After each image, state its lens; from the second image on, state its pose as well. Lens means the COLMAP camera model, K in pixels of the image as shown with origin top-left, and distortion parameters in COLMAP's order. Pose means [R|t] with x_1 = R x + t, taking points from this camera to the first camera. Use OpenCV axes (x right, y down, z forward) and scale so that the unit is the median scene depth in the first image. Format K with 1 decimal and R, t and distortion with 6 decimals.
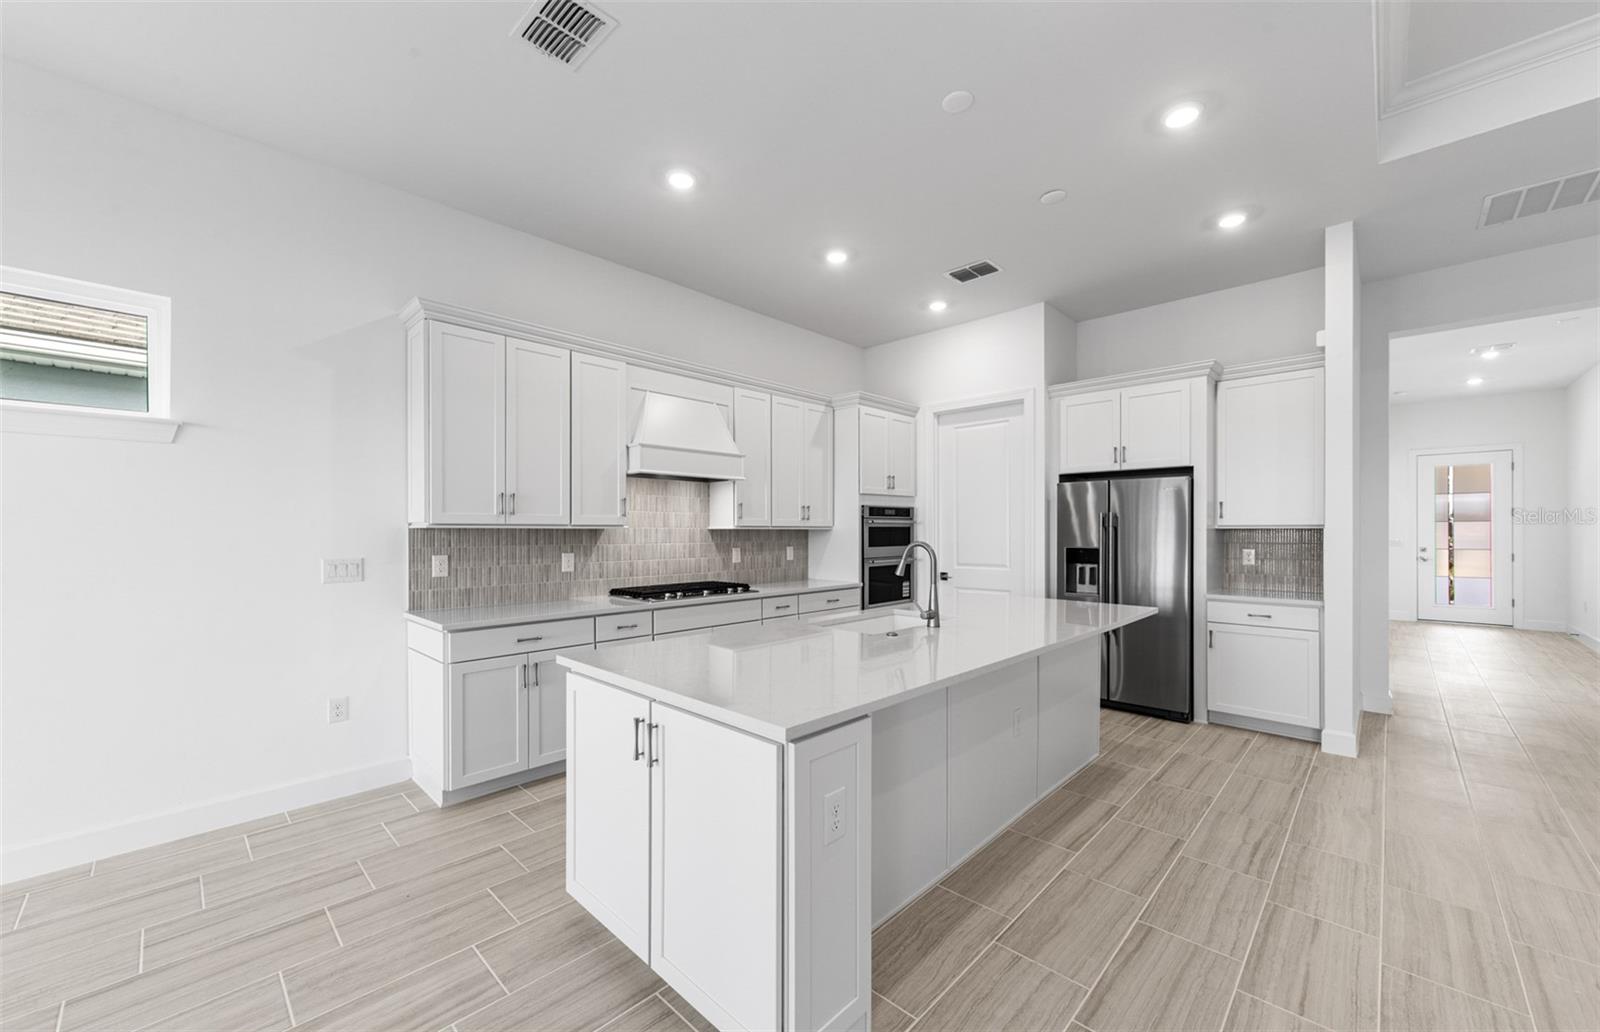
lens RADIAL K [[607.5, 0, 793.2], [0, 607.5, 533.0], [0, 0, 1]] dist [0.003164, 0.000004]
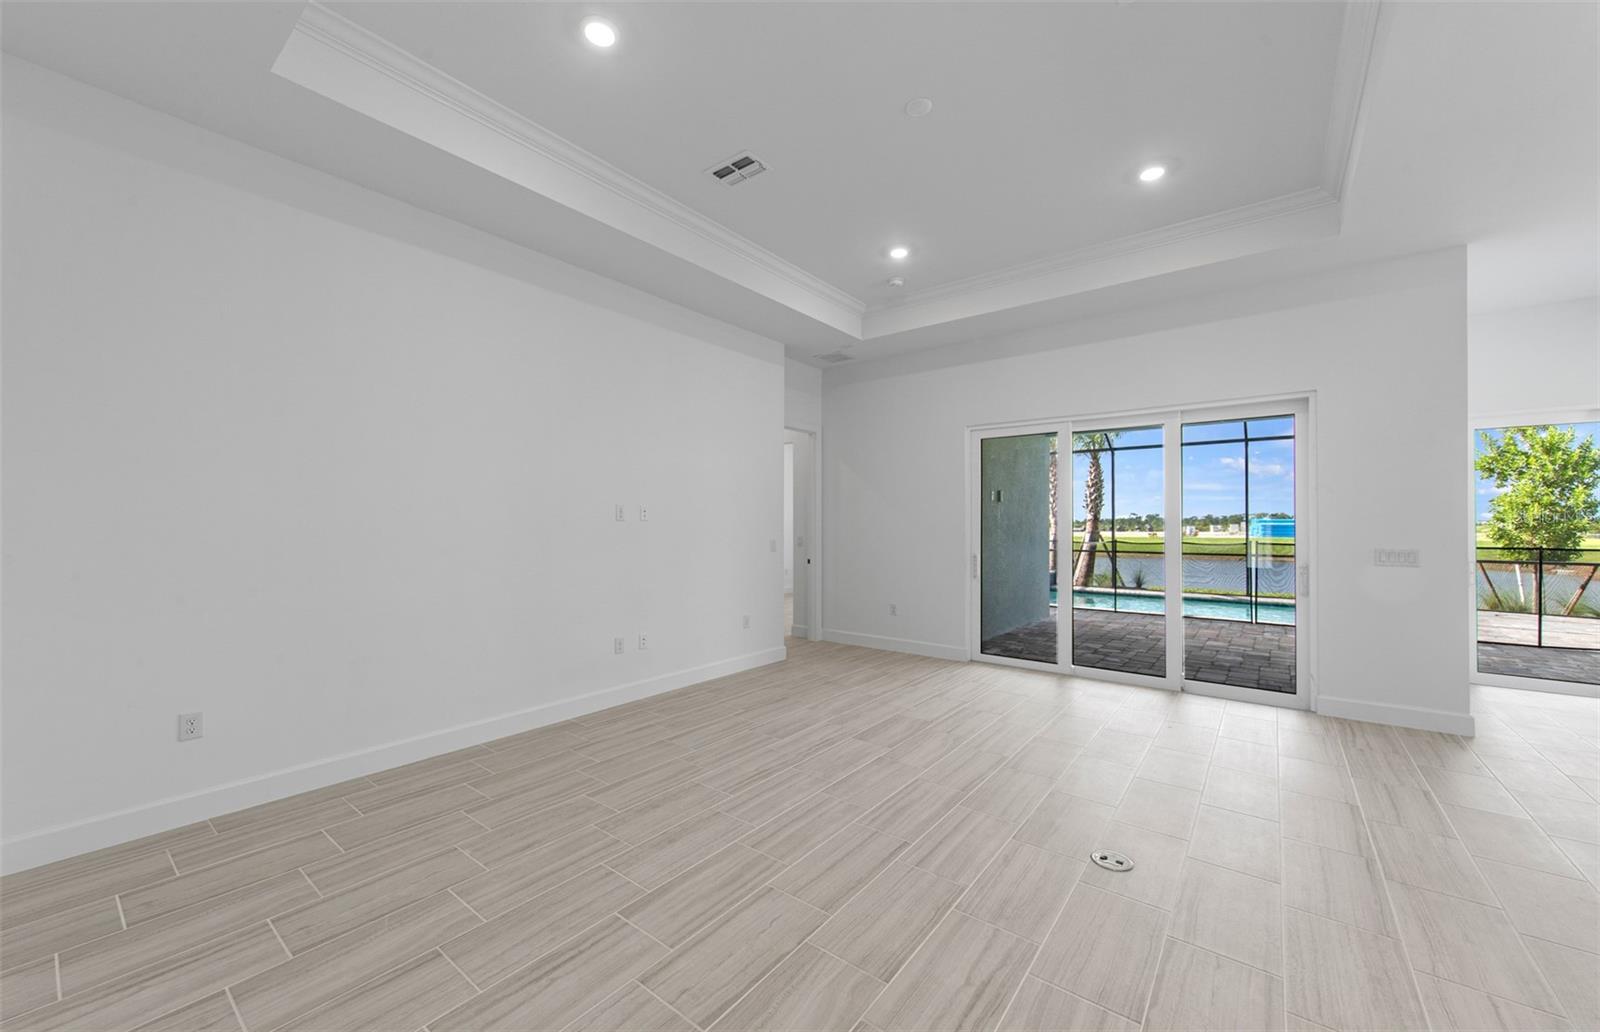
lens RADIAL K [[602.4, 0, 795.5], [0, 602.4, 521.3], [0, 0, 1]] dist [0.004634, 0.000237]
pose [[-0.994241, -0.001516, -0.107155, 0.857988], [-0.001397, 0.999998, -0.001181, -0.003471], [0.107157, -0.001024, -0.994242, 0.771901]]
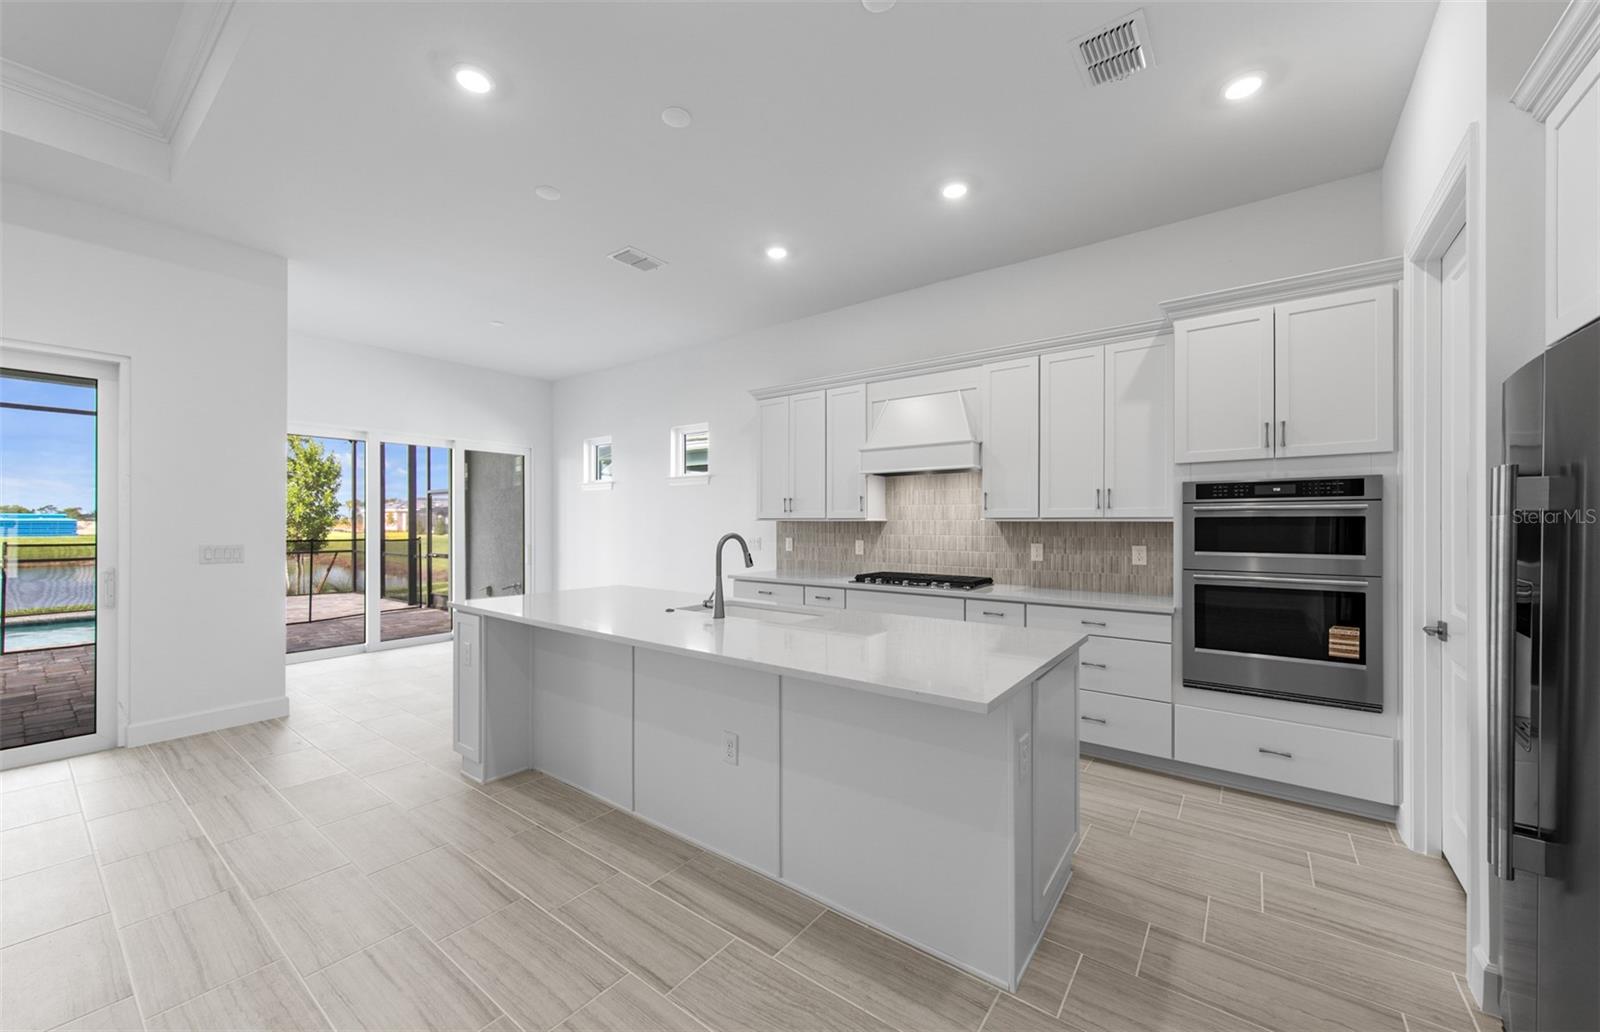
lens RADIAL K [[602.4, 0, 795.5], [0, 602.4, 521.3], [0, 0, 1]] dist [0.004634, 0.000237]
pose [[0.124791, -0.002119, -0.992181, 0.831279], [-0.007114, 0.999970, -0.003031, -0.001933], [0.992157, 0.007436, 0.124773, 0.669267]]
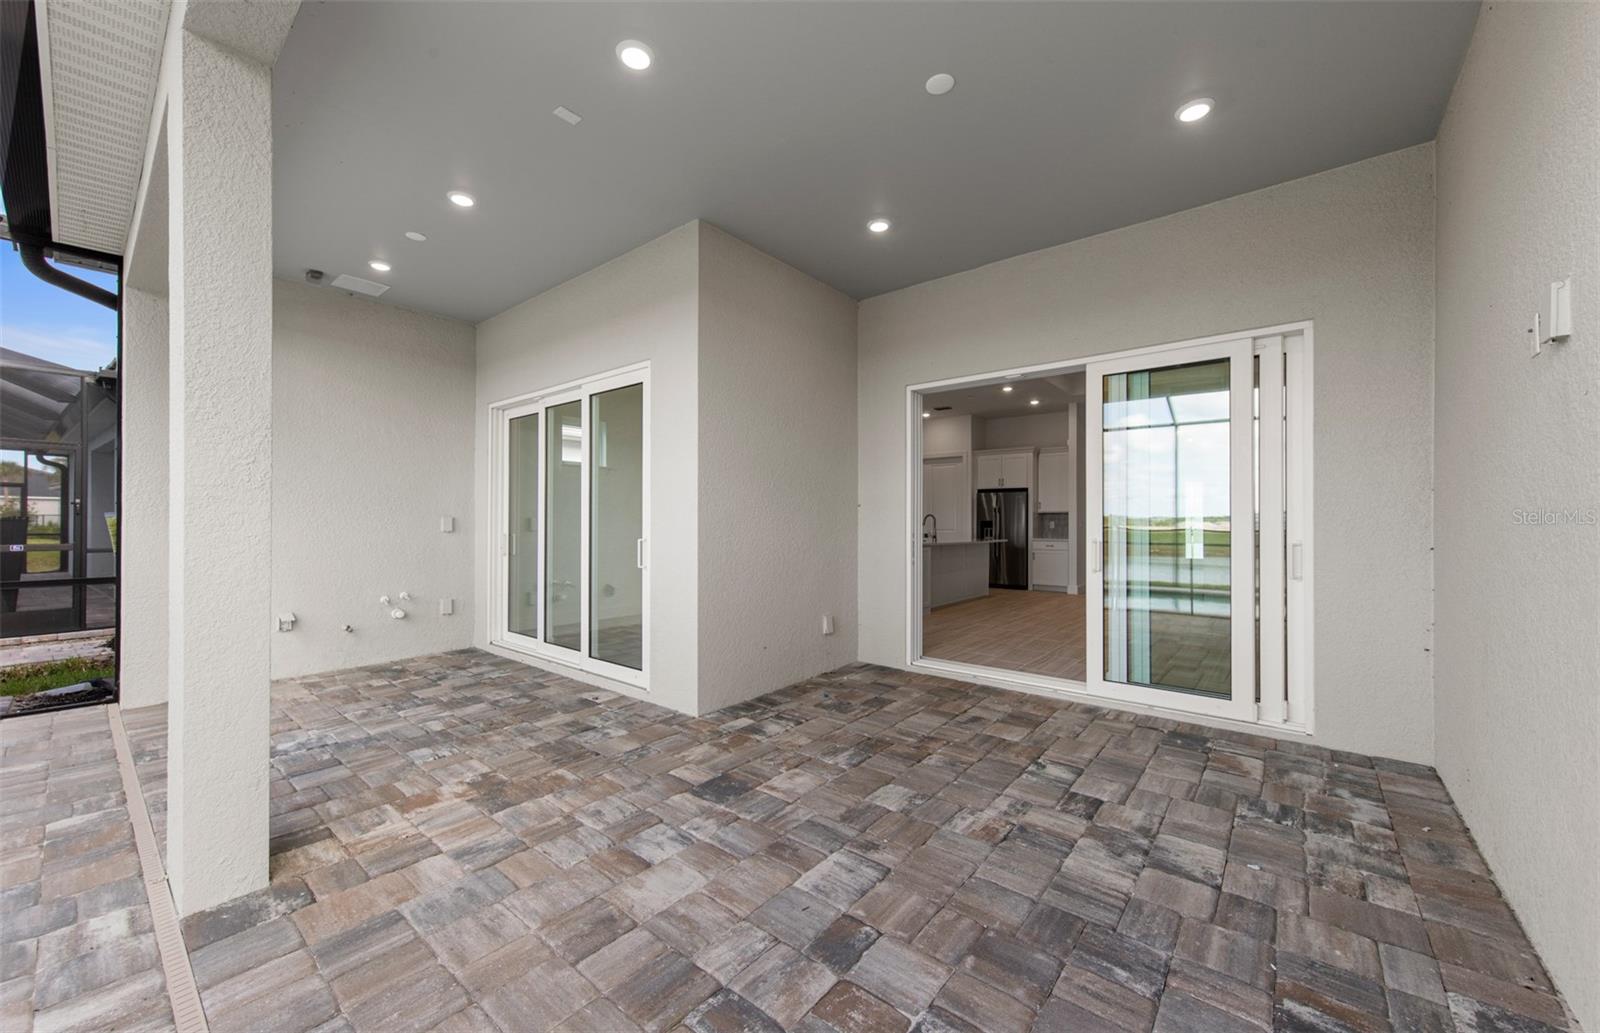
lens RADIAL K [[596.0, 0, 800.0], [0, 596.0, 516.5], [0, 0, 1]] dist [0.000533, -0.000051]
pose [[0.995895, 0.005534, 0.090351, -0.518780], [-0.004250, 0.999887, -0.014403, 0.050156], [-0.090421, 0.013960, 0.995806, -1.410441]]
